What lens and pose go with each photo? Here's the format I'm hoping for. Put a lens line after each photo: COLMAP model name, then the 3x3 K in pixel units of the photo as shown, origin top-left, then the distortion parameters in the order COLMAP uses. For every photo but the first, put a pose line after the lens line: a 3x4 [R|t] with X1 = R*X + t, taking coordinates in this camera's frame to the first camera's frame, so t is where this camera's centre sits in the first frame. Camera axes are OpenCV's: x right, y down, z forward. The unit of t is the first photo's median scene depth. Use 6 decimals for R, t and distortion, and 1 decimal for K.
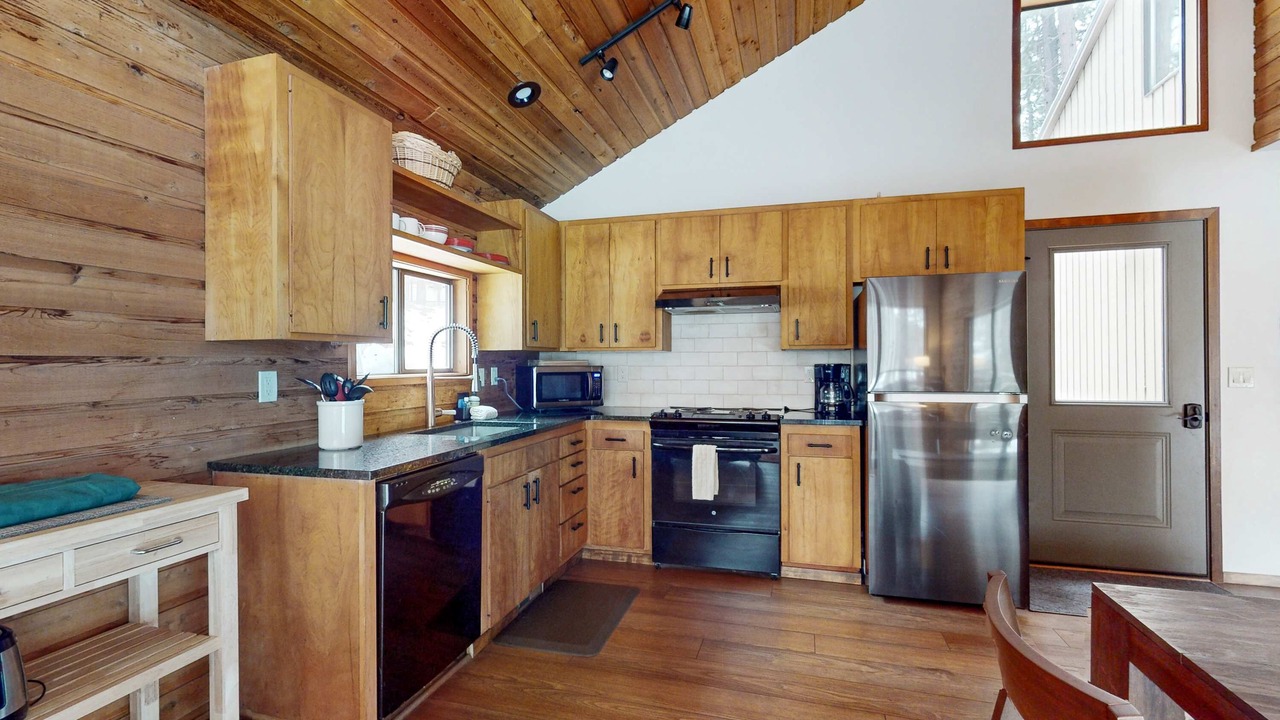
lens RADIAL K [[558.2, 0, 640.5], [0, 558.2, 365.1], [0, 0, 1]] dist [0.001178, -0.000518]
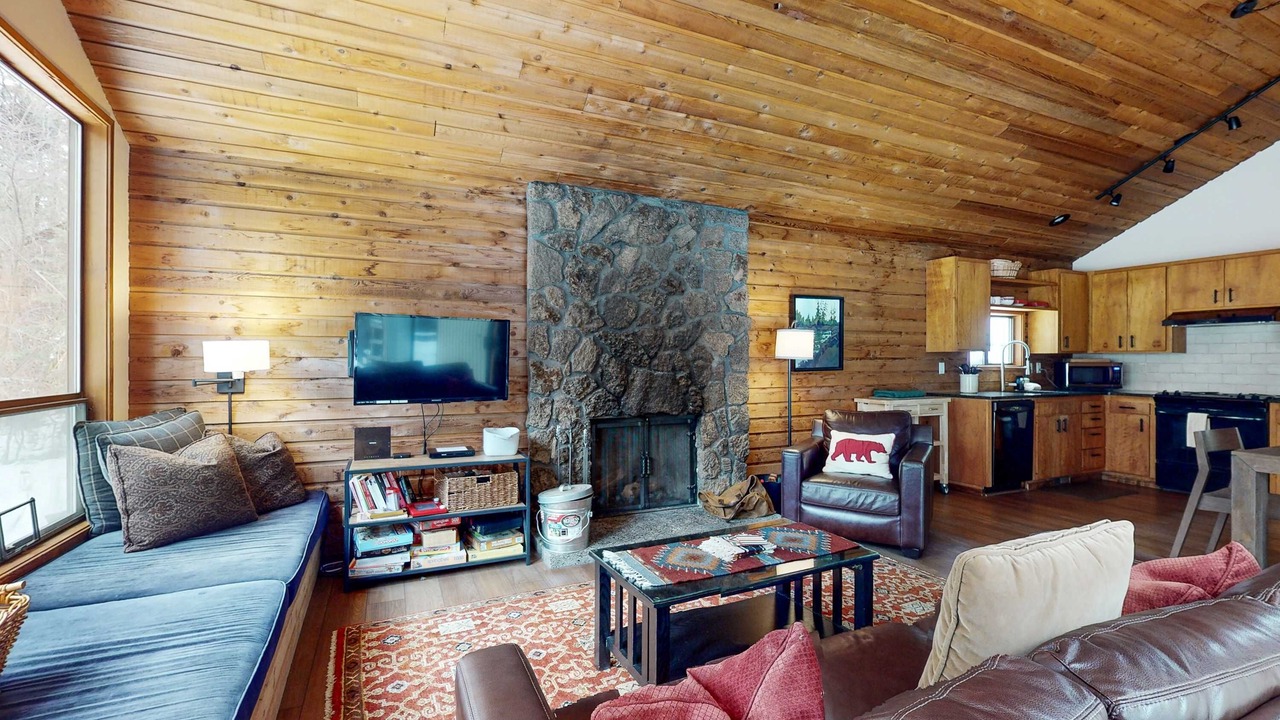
lens RADIAL K [[558.2, 0, 639.5], [0, 558.2, 358.9], [0, 0, 1]] dist [0.001178, -0.000518]
pose [[0.648292, 0.004115, -0.761381, 0.286012], [-0.009024, 0.999957, -0.002280, 0.007688], [0.761338, 0.008349, 0.648301, -1.197298]]
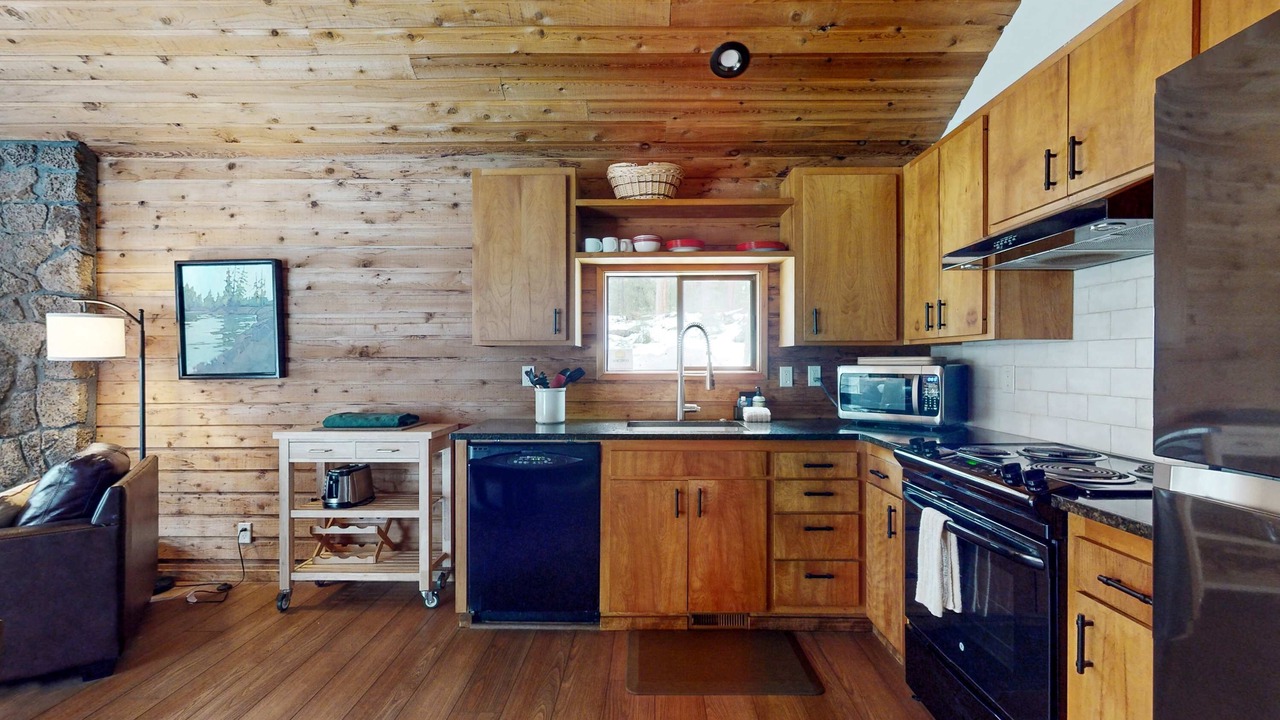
lens RADIAL K [[558.2, 0, 643.1], [0, 558.2, 362.5], [0, 0, 1]] dist [0.001178, -0.000518]
pose [[0.262105, 0.004612, -0.965028, 0.554964], [-0.005636, 0.999979, 0.003248, -0.002953], [0.965023, 0.004587, 0.262126, 0.567687]]
